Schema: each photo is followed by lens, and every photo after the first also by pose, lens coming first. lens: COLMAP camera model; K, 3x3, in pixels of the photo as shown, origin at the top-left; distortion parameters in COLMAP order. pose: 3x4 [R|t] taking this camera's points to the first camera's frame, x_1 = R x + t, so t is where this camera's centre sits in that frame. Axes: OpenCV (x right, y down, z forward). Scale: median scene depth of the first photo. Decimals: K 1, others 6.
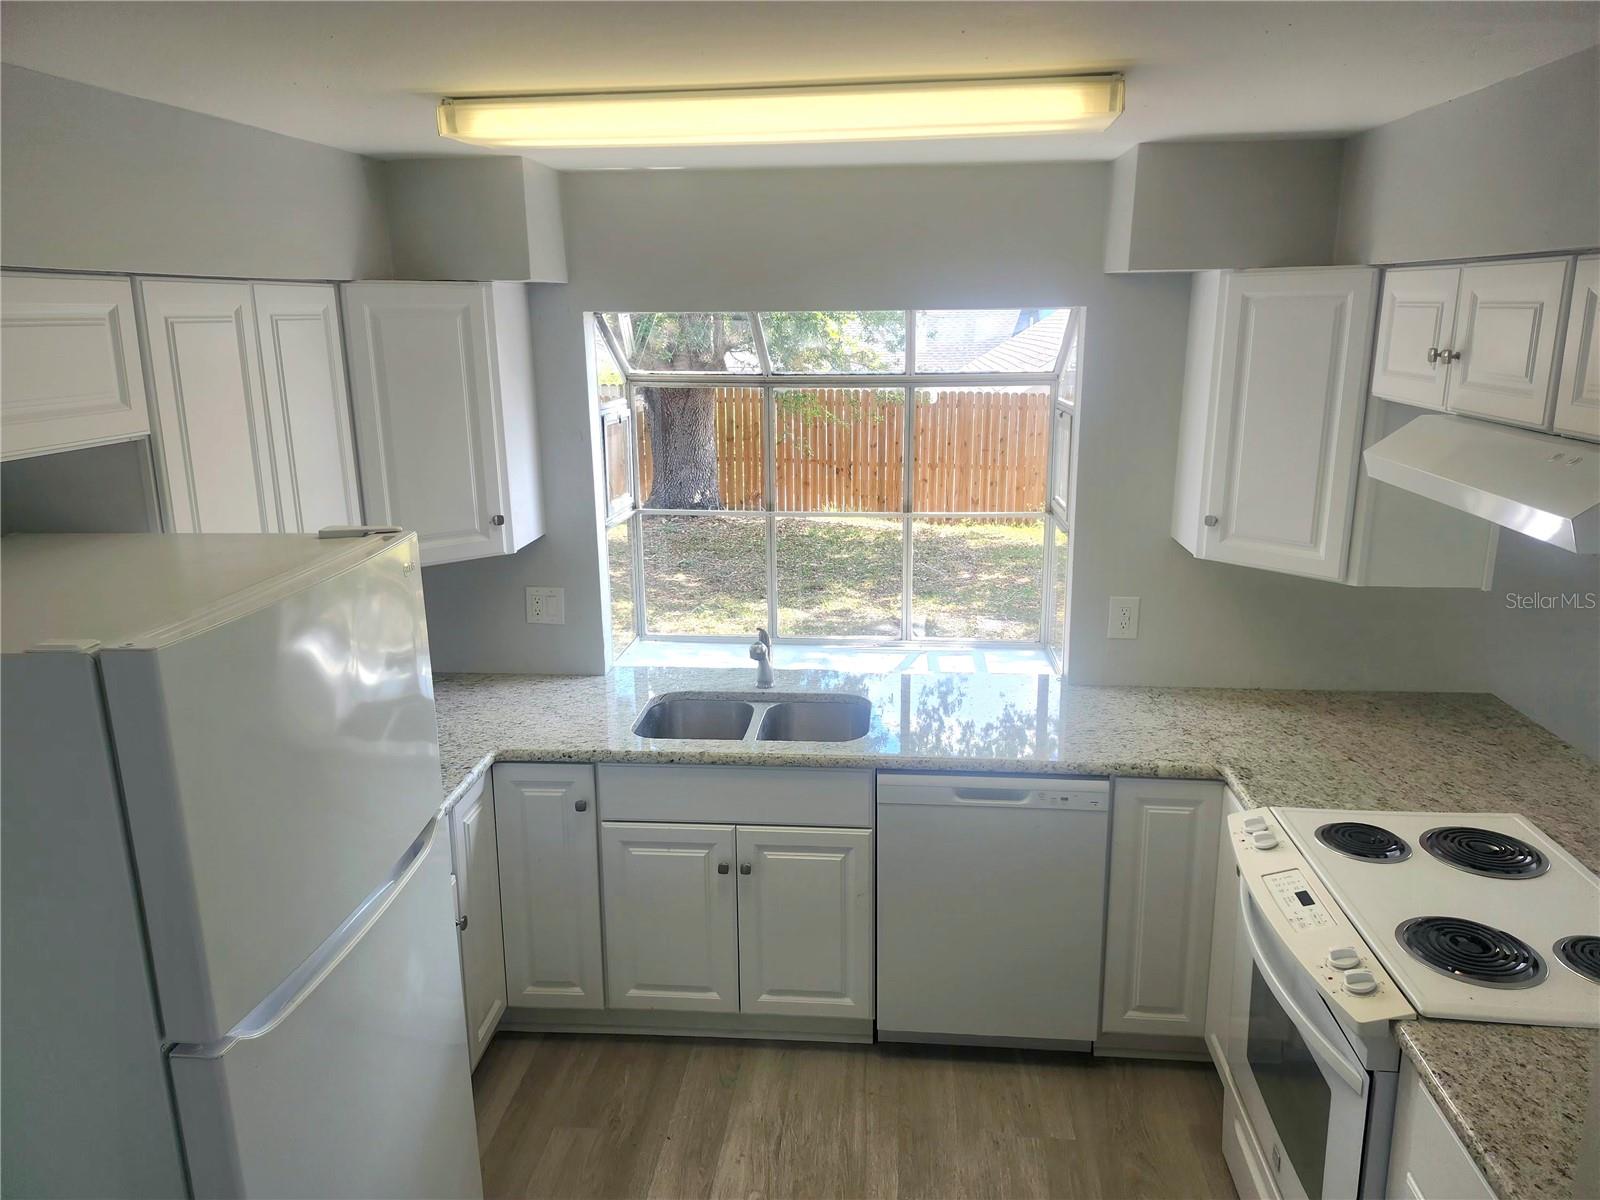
lens RADIAL K [[1120.1, 0, 804.7], [0, 1120.1, 606.2], [0, 0, 1]] dist [0.106754, -0.115542]
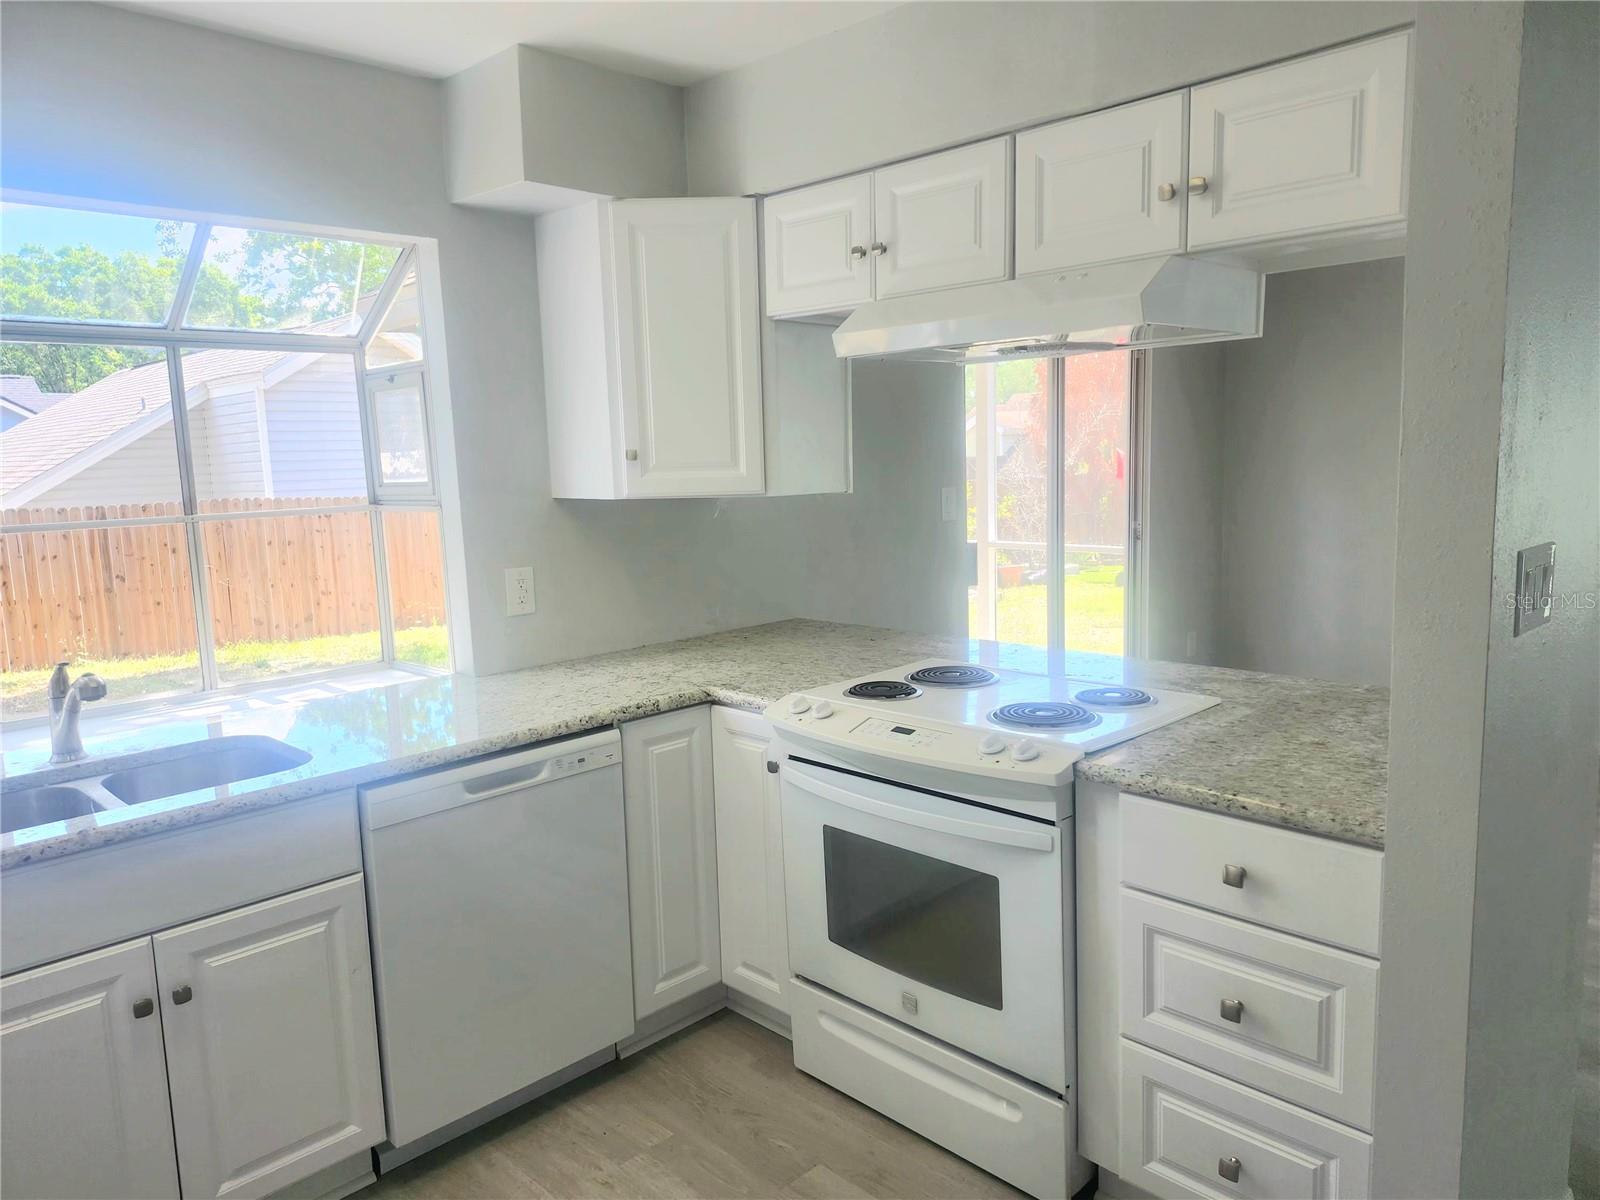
lens RADIAL K [[1120.1, 0, 804.7], [0, 1120.1, 606.2], [0, 0, 1]] dist [0.106754, -0.115542]
pose [[0.653819, -0.125885, 0.746105, -0.295646], [0.215938, 0.976099, -0.024539, 0.112522], [-0.725184, 0.177156, 0.665375, 0.268379]]
